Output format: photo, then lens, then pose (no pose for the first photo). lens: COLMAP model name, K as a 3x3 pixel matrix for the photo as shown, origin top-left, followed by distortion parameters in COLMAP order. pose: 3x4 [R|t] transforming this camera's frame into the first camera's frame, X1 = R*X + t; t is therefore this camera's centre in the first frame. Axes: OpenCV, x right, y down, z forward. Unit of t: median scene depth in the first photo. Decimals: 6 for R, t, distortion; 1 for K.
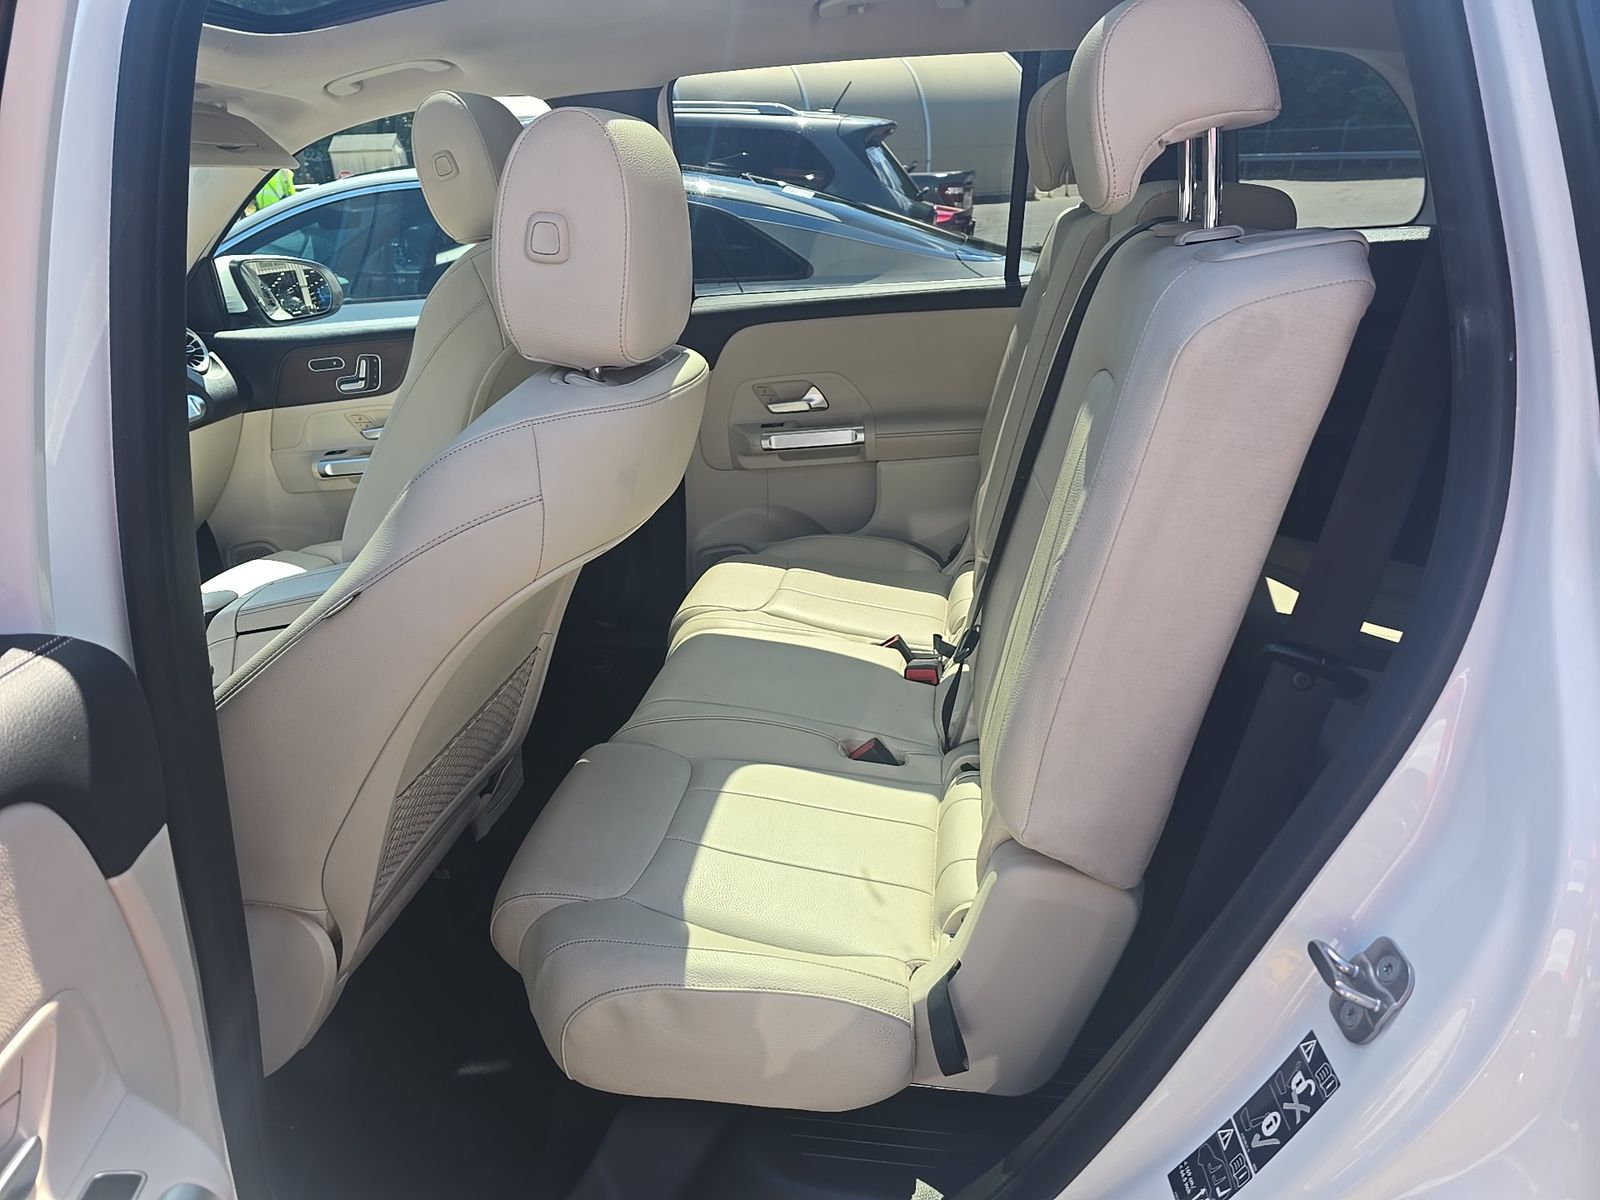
lens RADIAL K [[1048.1, 0, 800.0], [0, 1048.1, 600.0], [0, 0, 1]] dist [0.004655, 0.002479]
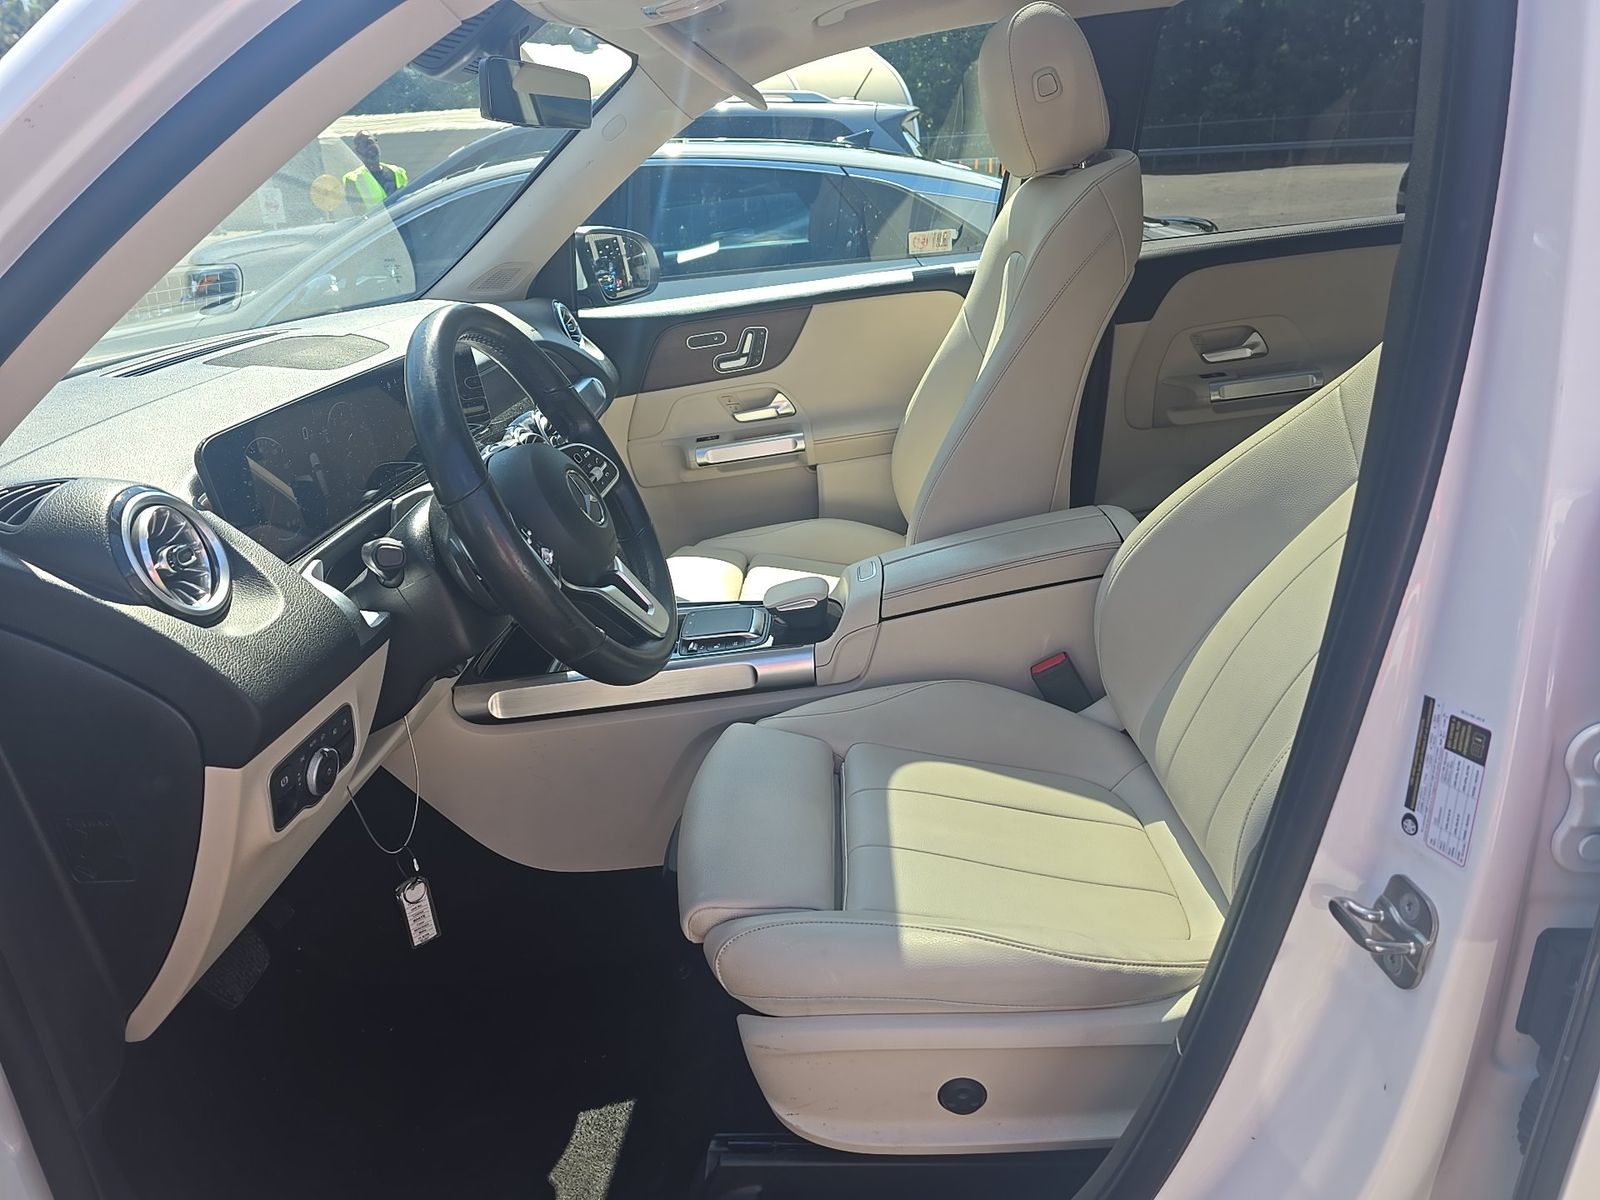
lens RADIAL K [[1059.0, 0, 796.9], [0, 1059.0, 608.3], [0, 0, 1]] dist [0.031389, -0.041952]
pose [[0.988633, -0.082977, 0.125376, -0.461498], [0.084261, 0.996431, -0.004964, 0.013960], [-0.124517, 0.015472, 0.992097, 0.082274]]
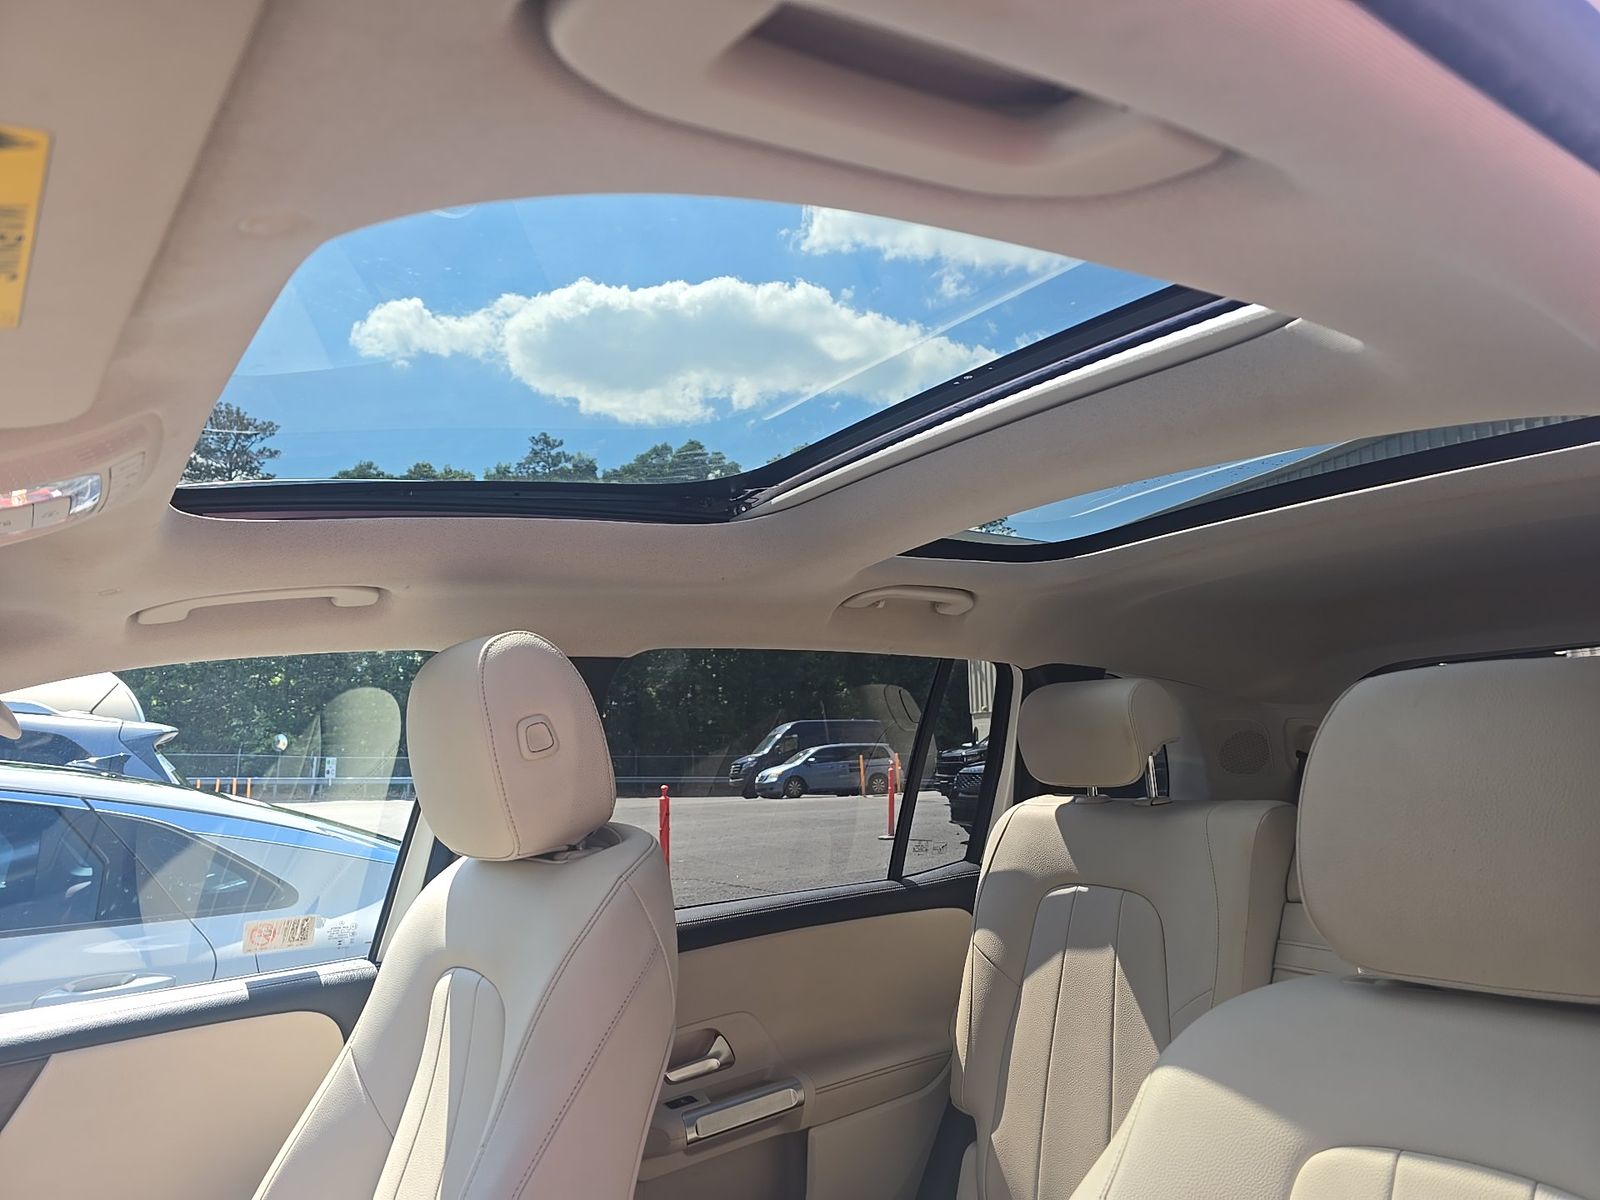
lens RADIAL K [[1059.0, 0, 796.9], [0, 1059.0, 608.3], [0, 0, 1]] dist [0.031389, -0.041952]
pose [[0.695113, 0.139451, 0.705246, -0.451862], [0.260184, 0.865703, -0.427625, -0.110489], [-0.670166, 0.480741, 0.565478, 0.328296]]
